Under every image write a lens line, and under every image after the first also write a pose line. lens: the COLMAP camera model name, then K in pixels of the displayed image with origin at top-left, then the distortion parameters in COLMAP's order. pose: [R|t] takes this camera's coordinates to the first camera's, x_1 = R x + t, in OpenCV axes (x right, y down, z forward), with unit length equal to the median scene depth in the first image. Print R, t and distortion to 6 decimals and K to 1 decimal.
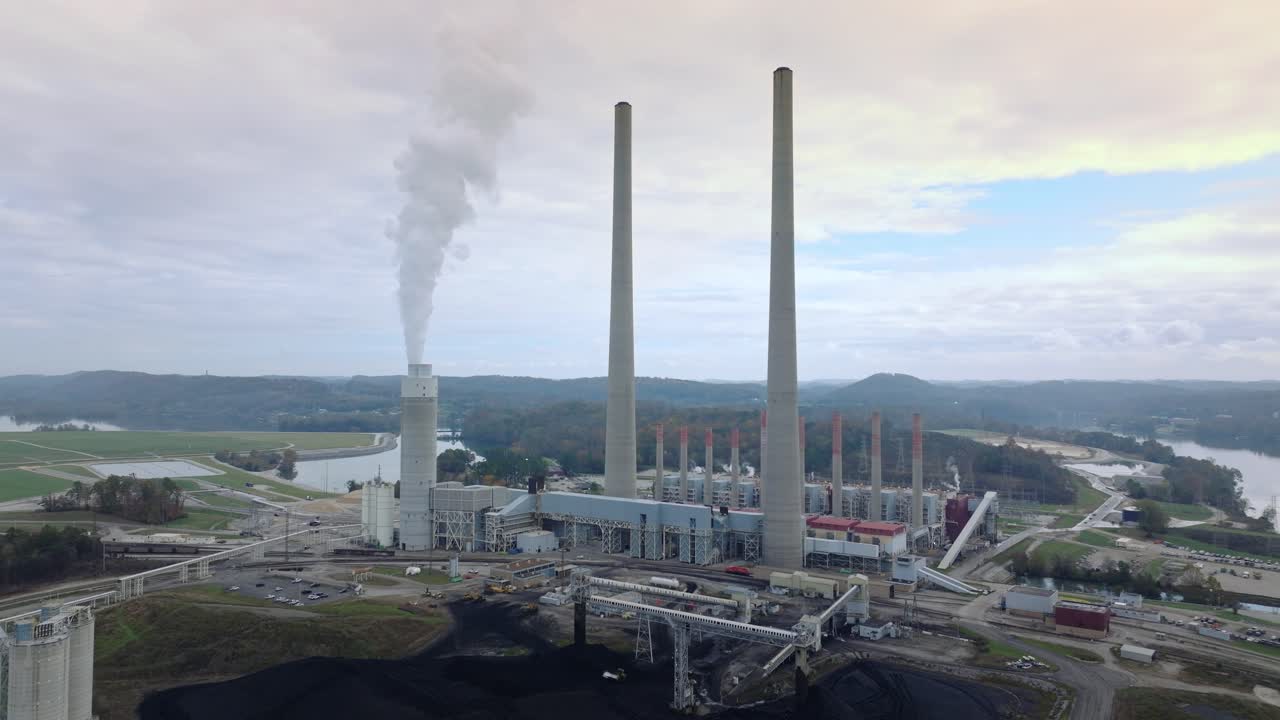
lens RADIAL K [[936.9, 0, 636.1], [0, 936.9, 360.9], [0, 0, 1]] dist [0.006774, 0.004230]
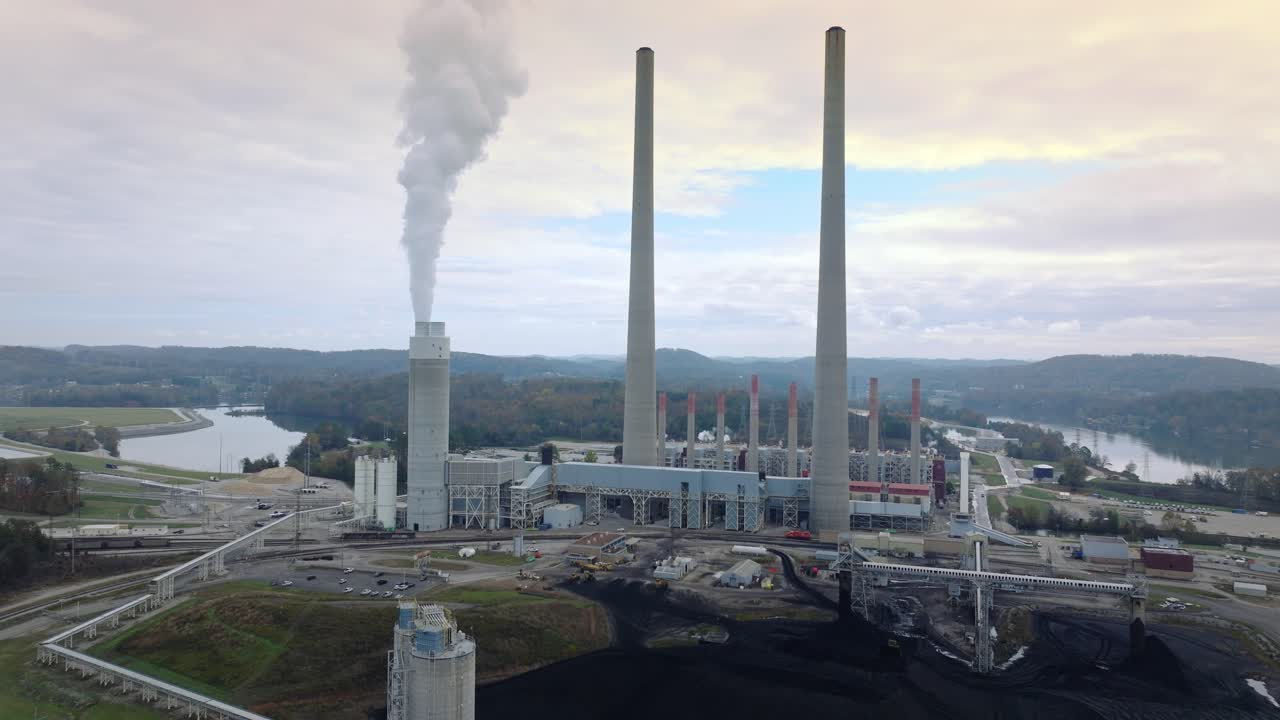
lens RADIAL K [[936.9, 0, 640.4], [0, 936.9, 360.4], [0, 0, 1]] dist [0.006774, 0.004230]
pose [[0.958152, 0.007265, 0.286167, -0.298771], [-0.014478, 0.999628, 0.023100, 0.016638], [-0.285893, -0.026276, 0.957901, 0.093683]]
